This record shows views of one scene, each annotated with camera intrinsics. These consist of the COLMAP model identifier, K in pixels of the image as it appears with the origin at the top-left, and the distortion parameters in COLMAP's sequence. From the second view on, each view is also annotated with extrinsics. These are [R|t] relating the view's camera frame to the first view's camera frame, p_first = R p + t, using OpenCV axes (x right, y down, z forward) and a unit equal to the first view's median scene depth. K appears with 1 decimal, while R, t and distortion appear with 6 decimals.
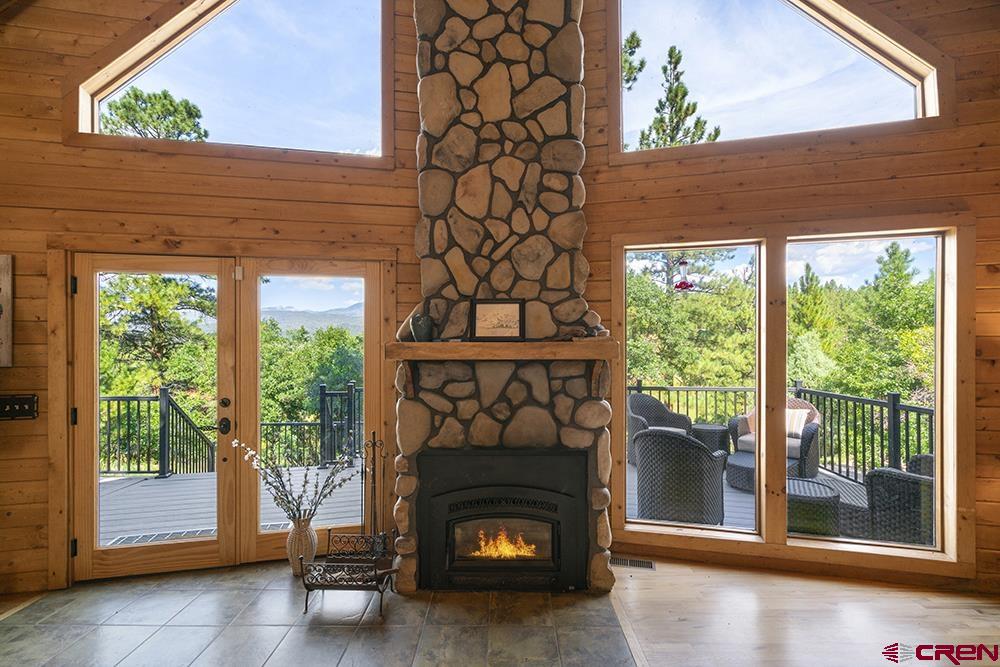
lens RADIAL K [[457.7, 0, 499.2], [0, 457.7, 338.8], [0, 0, 1]] dist [-0.004959, 0.000280]
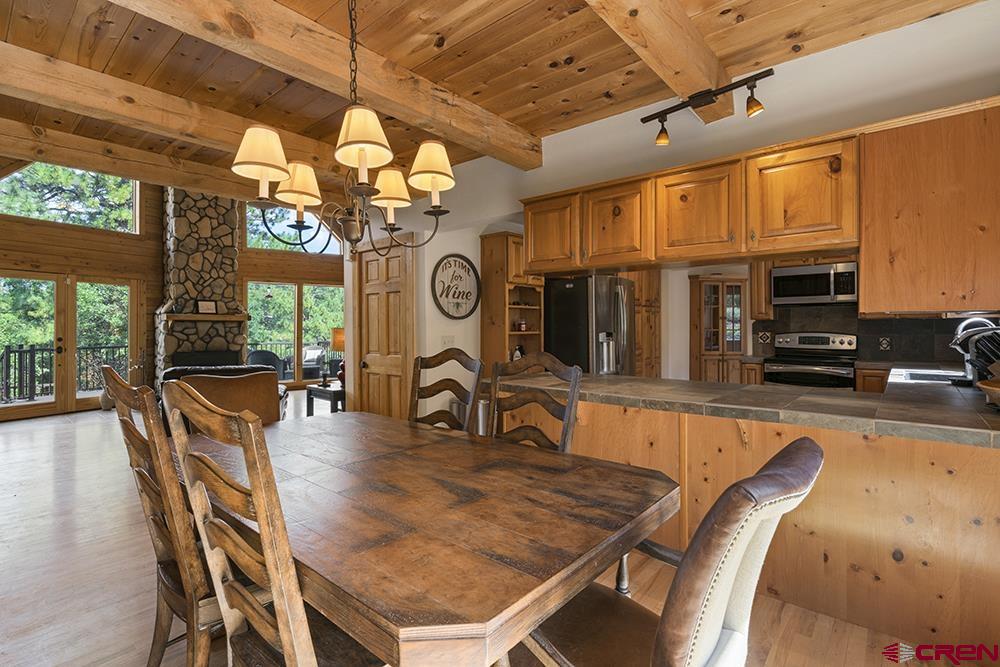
lens RADIAL K [[470.1, 0, 497.7], [0, 470.1, 326.5], [0, 0, 1]] dist [-0.000353, 0.000073]
pose [[0.643167, 0.006491, 0.765698, -1.080296], [-0.006096, 0.999976, -0.003357, 0.079585], [-0.765702, -0.002509, 0.643191, -2.300160]]
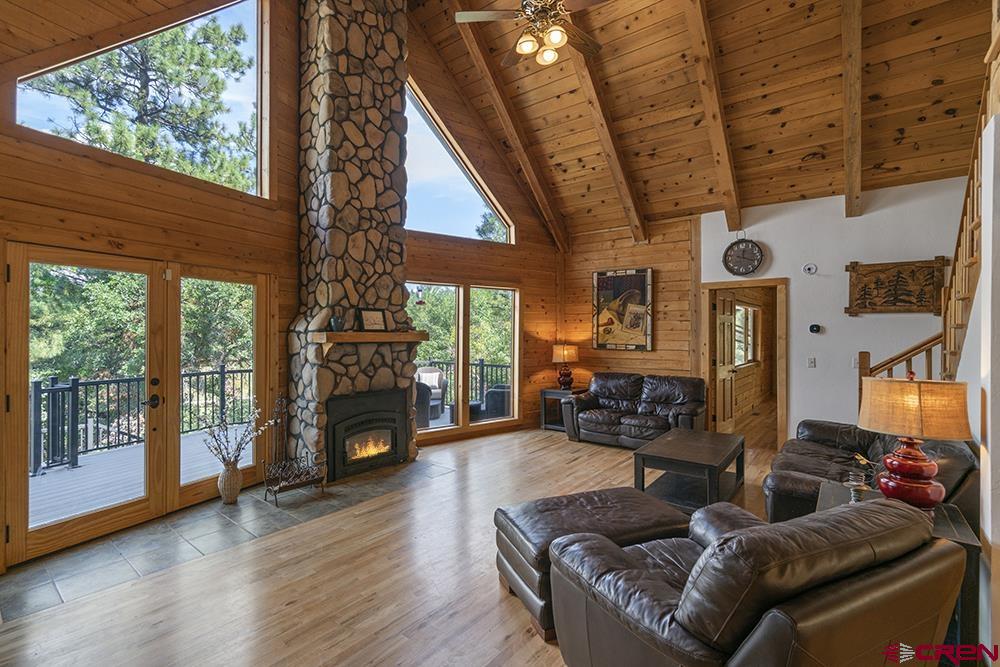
lens RADIAL K [[456.7, 0, 500.0], [0, 456.7, 333.5], [0, 0, 1]] dist [-0.001473, 0.000337]
pose [[0.612075, 0.004187, 0.790789, -1.095725], [-0.007711, 0.999970, 0.000674, 0.006169], [-0.790762, -0.006511, 0.612089, -0.493288]]
